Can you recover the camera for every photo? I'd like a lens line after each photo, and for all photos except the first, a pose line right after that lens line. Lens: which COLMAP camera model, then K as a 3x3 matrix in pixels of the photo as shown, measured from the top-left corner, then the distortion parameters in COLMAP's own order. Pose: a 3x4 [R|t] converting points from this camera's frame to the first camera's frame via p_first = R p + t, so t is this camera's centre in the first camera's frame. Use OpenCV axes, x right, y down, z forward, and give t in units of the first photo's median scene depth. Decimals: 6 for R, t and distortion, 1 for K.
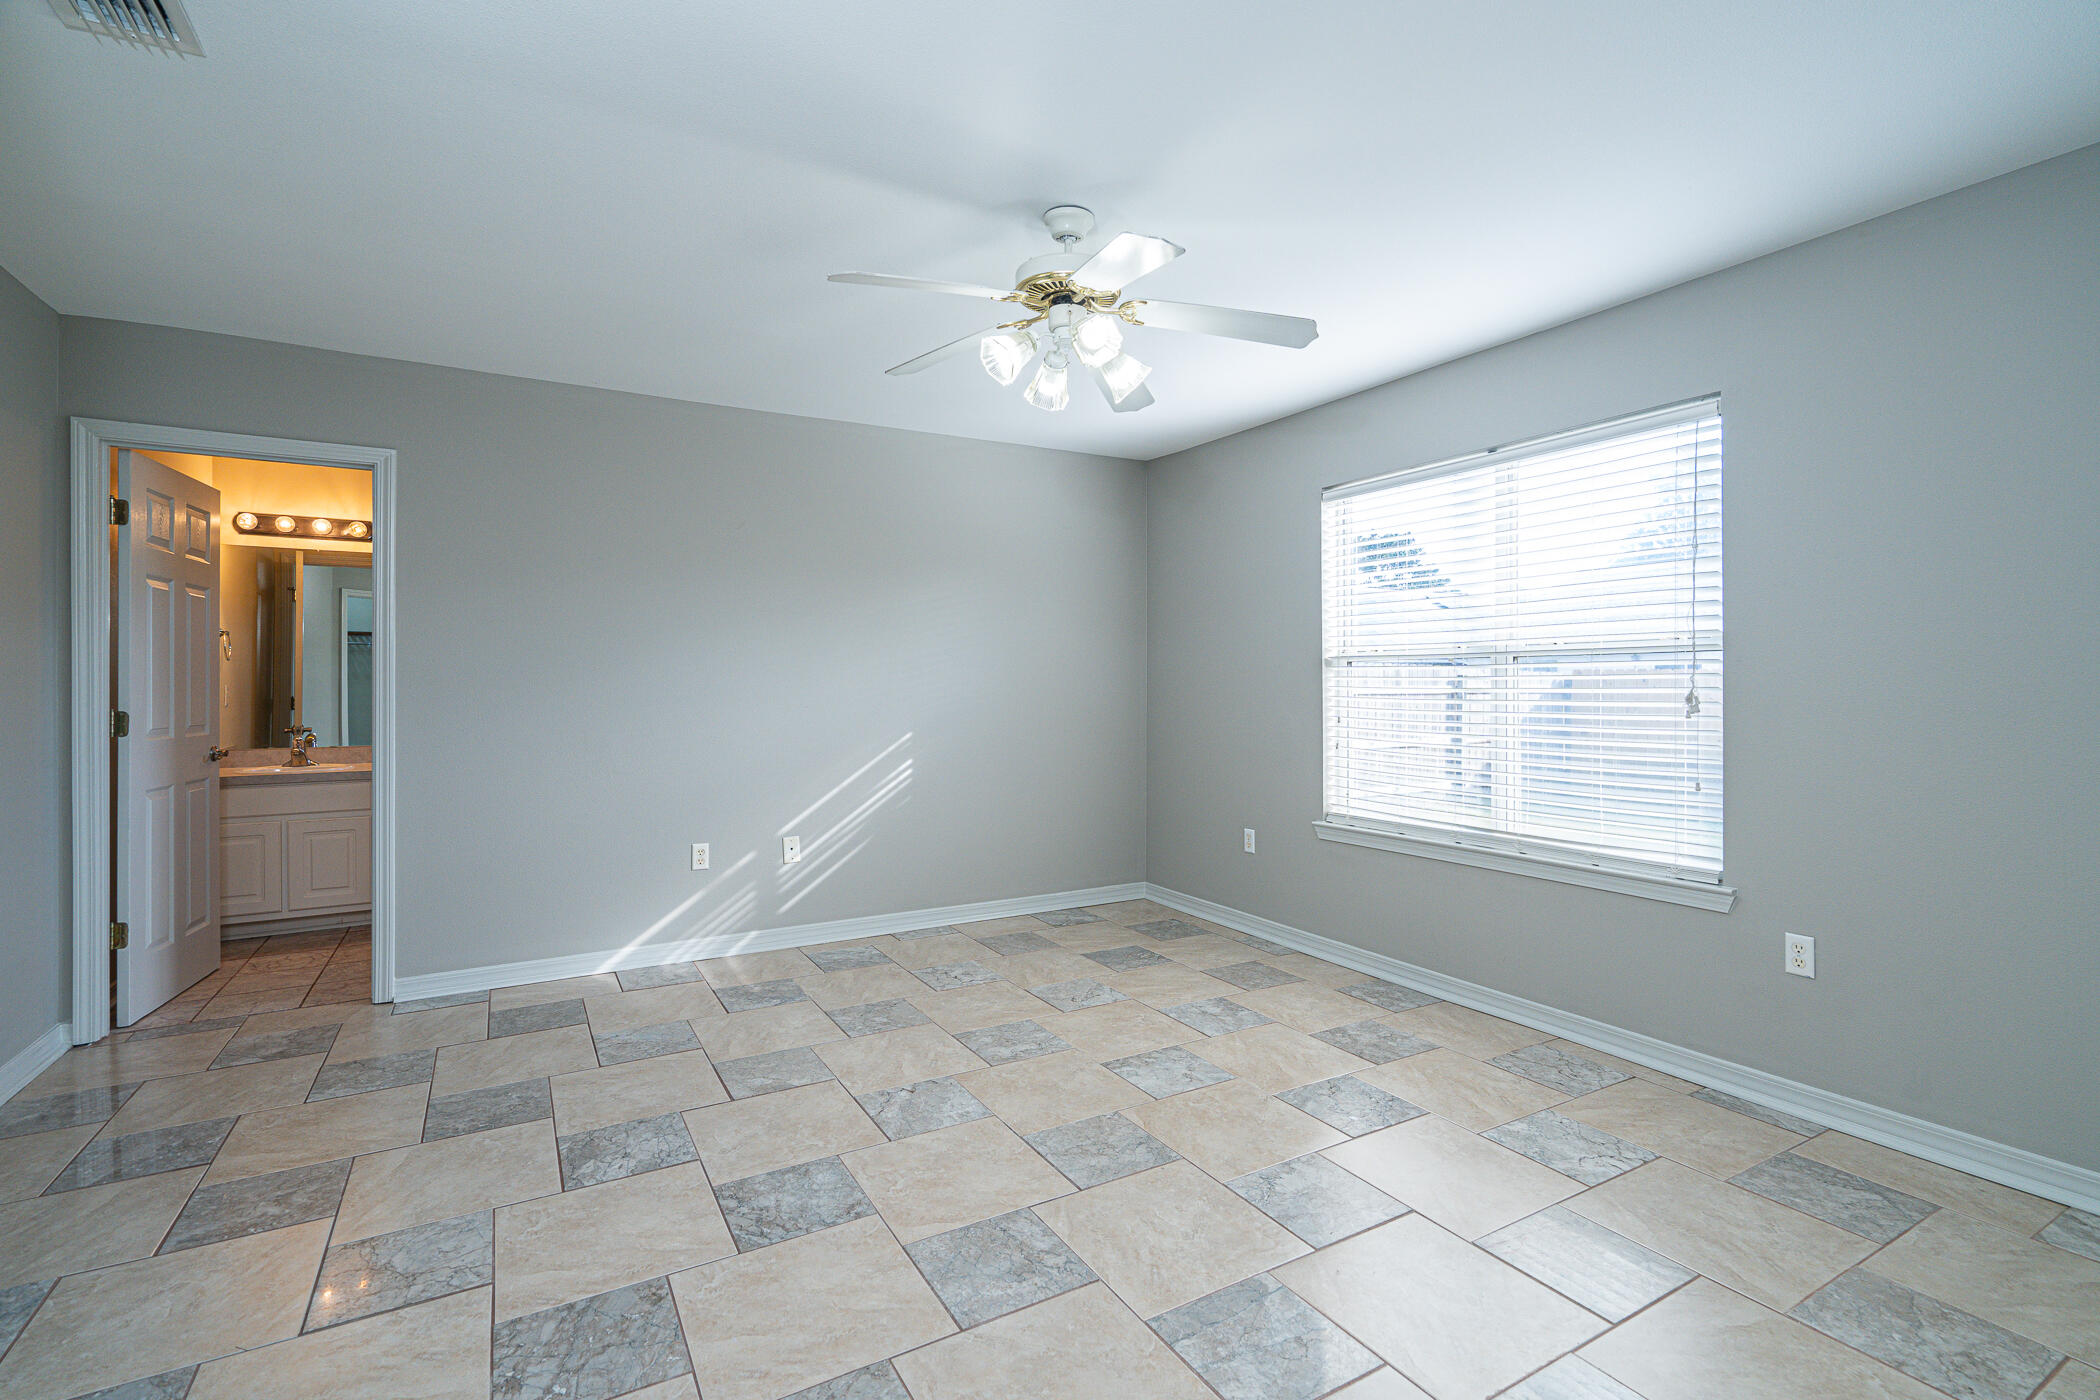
lens RADIAL K [[935.2, 0, 1066.5], [0, 935.2, 688.3], [0, 0, 1]] dist [-0.001444, 0.000073]
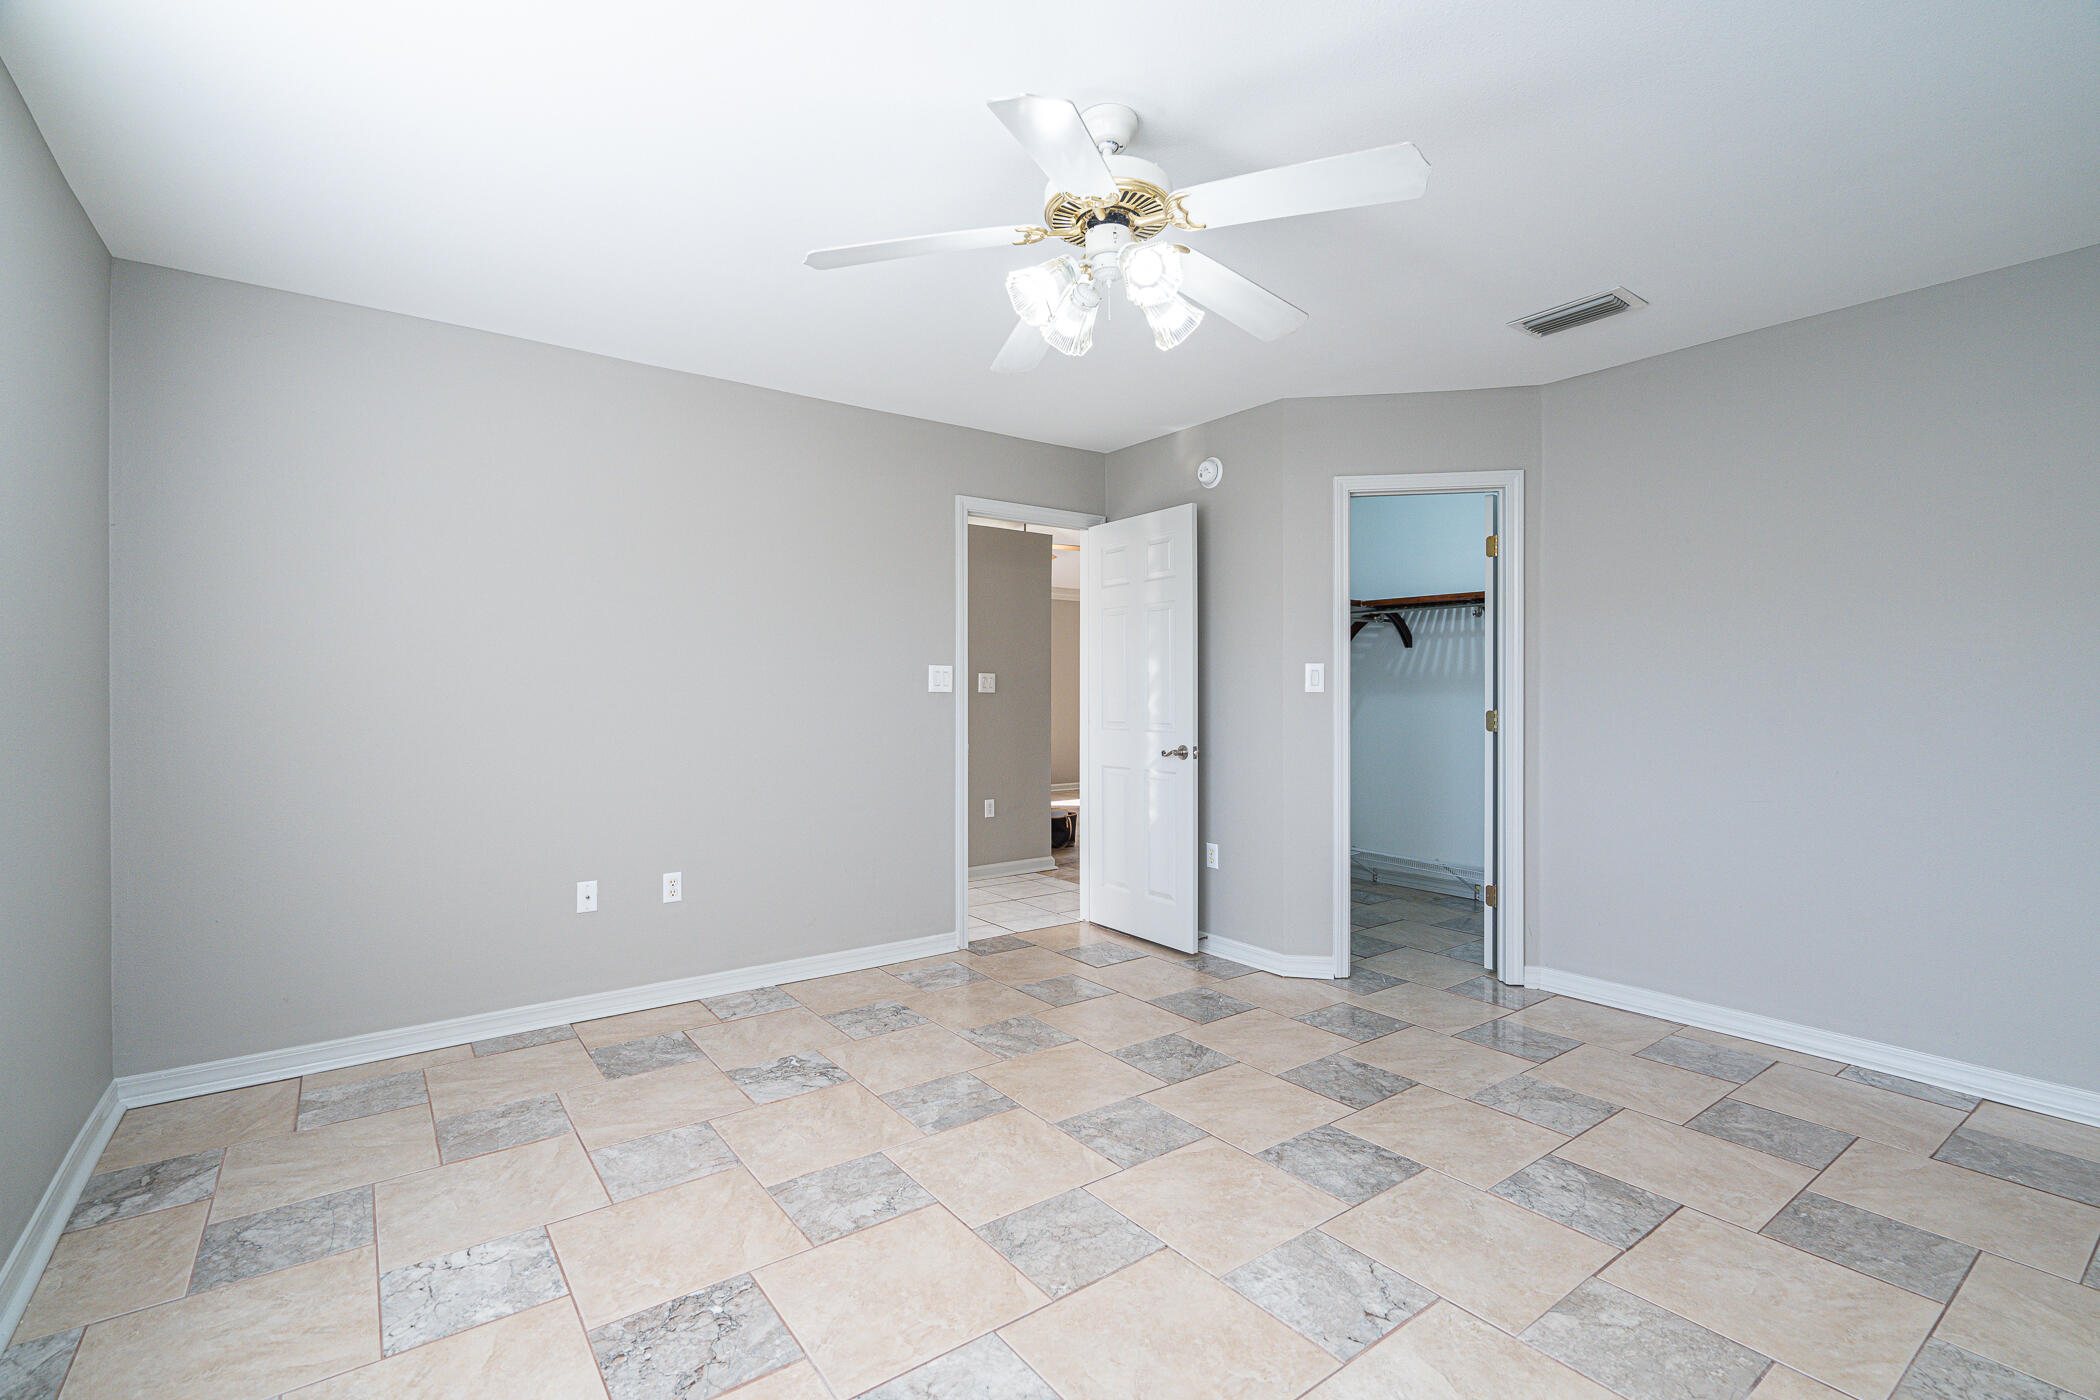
lens RADIAL K [[967.2, 0, 1050.0], [0, 967.2, 700.0], [0, 0, 1]] dist [-0.013632, 0.008988]
pose [[-0.995394, 0.002944, -0.095821, 0.112860], [0.001779, 0.999924, 0.012236, -0.005340], [0.095850, 0.012009, -0.995323, 1.556973]]
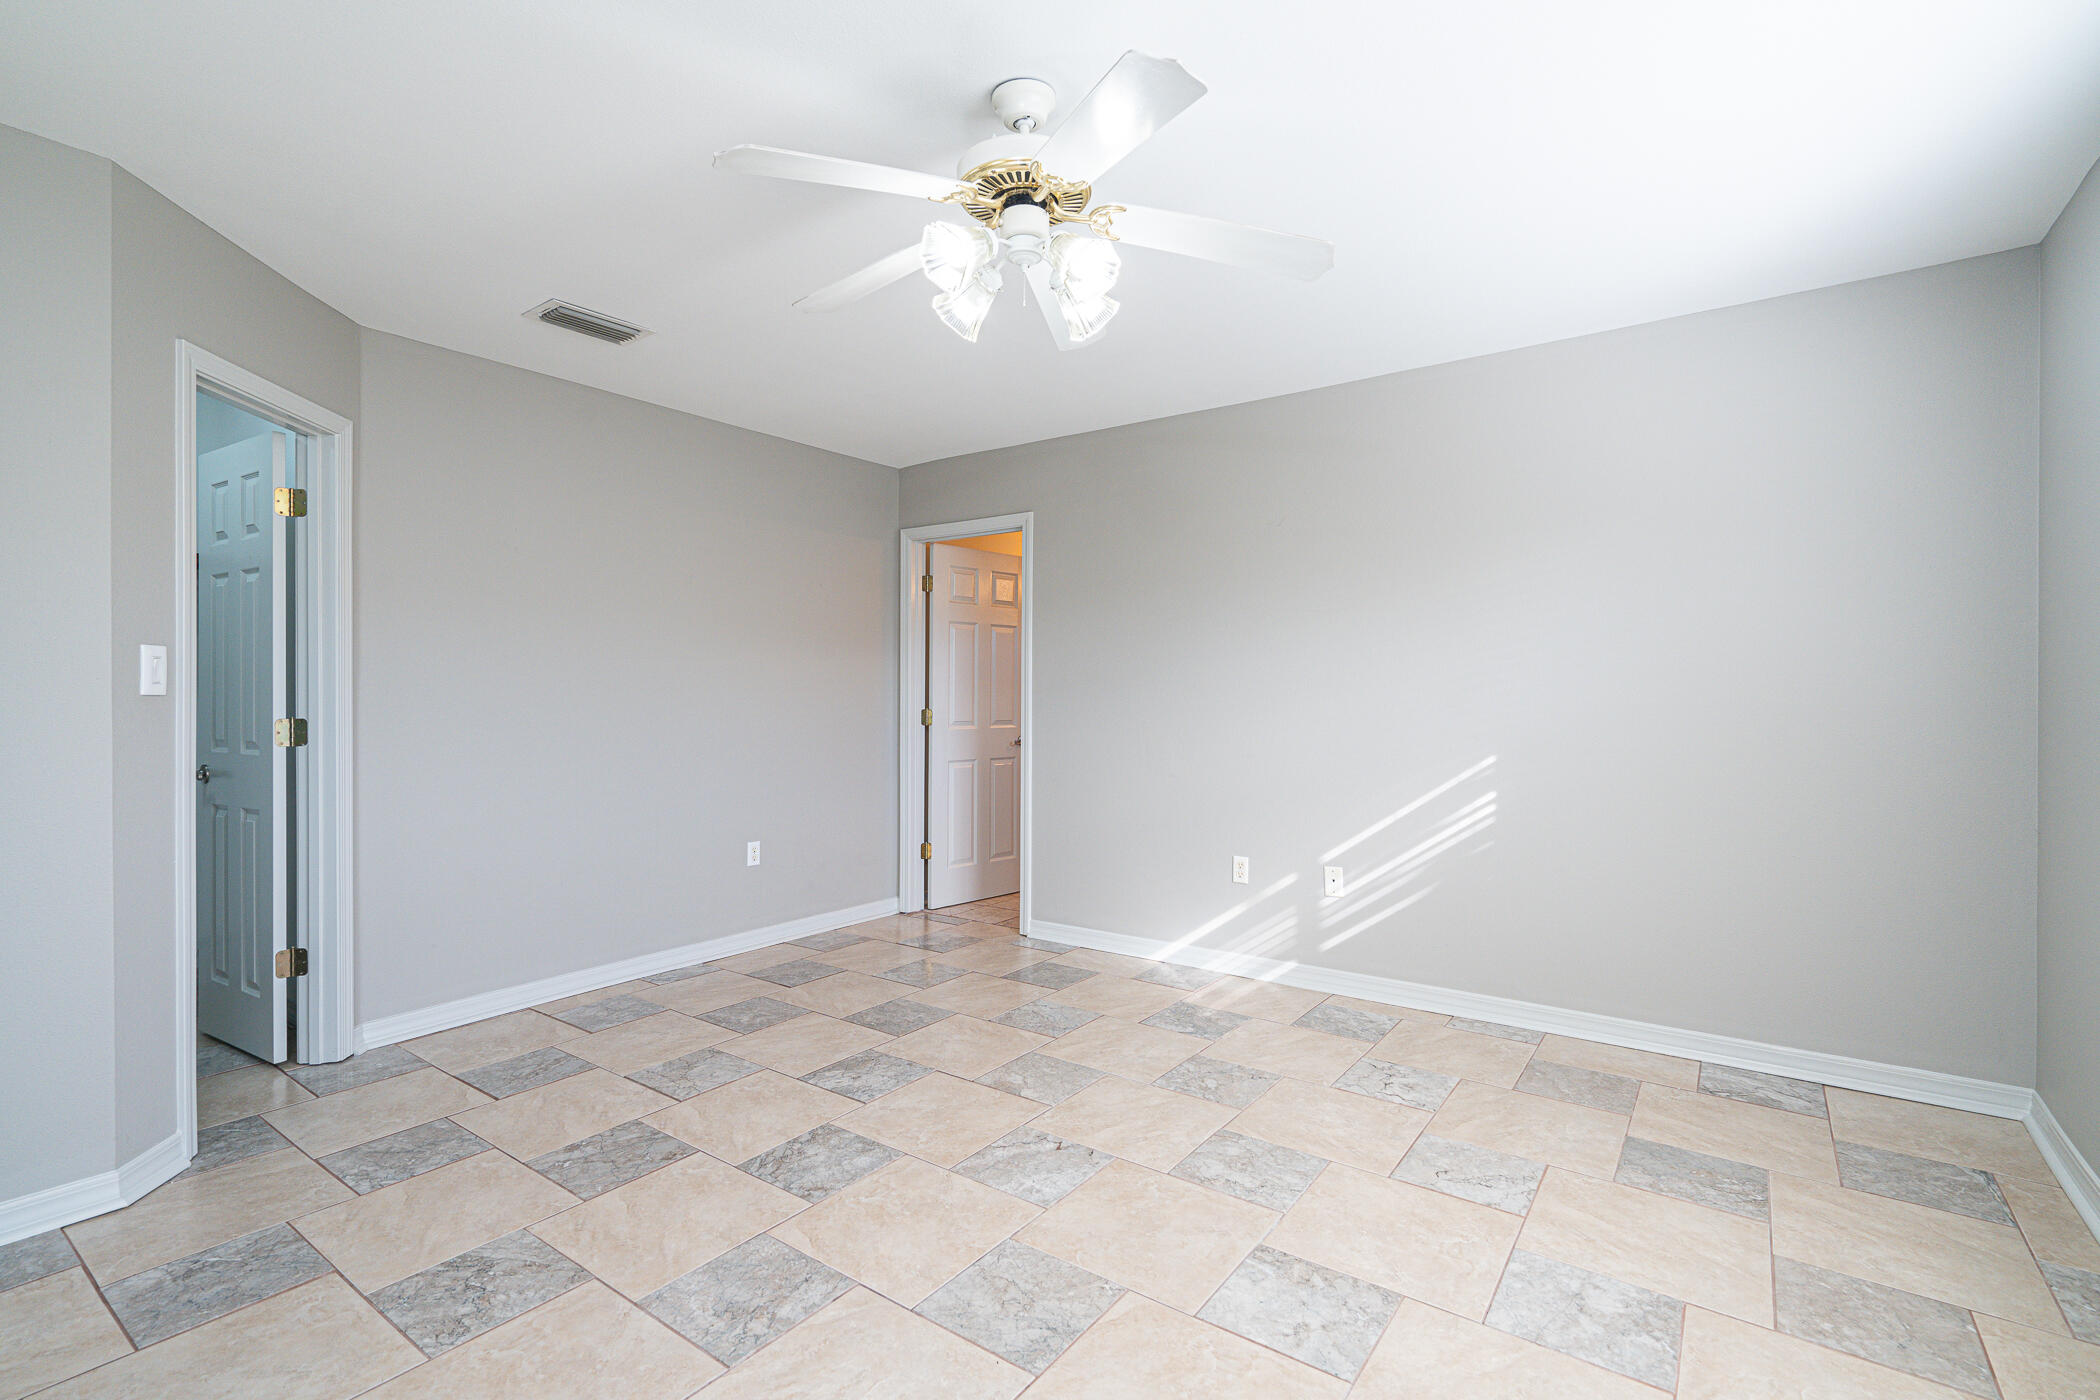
lens RADIAL K [[967.2, 0, 1050.0], [0, 967.2, 700.0], [0, 0, 1]] dist [-0.013632, 0.008988]
pose [[0.401352, 0.006313, -0.915902, 0.636303], [-0.003778, 0.999979, 0.005237, -0.001070], [0.915916, 0.001358, 0.401367, 0.590638]]
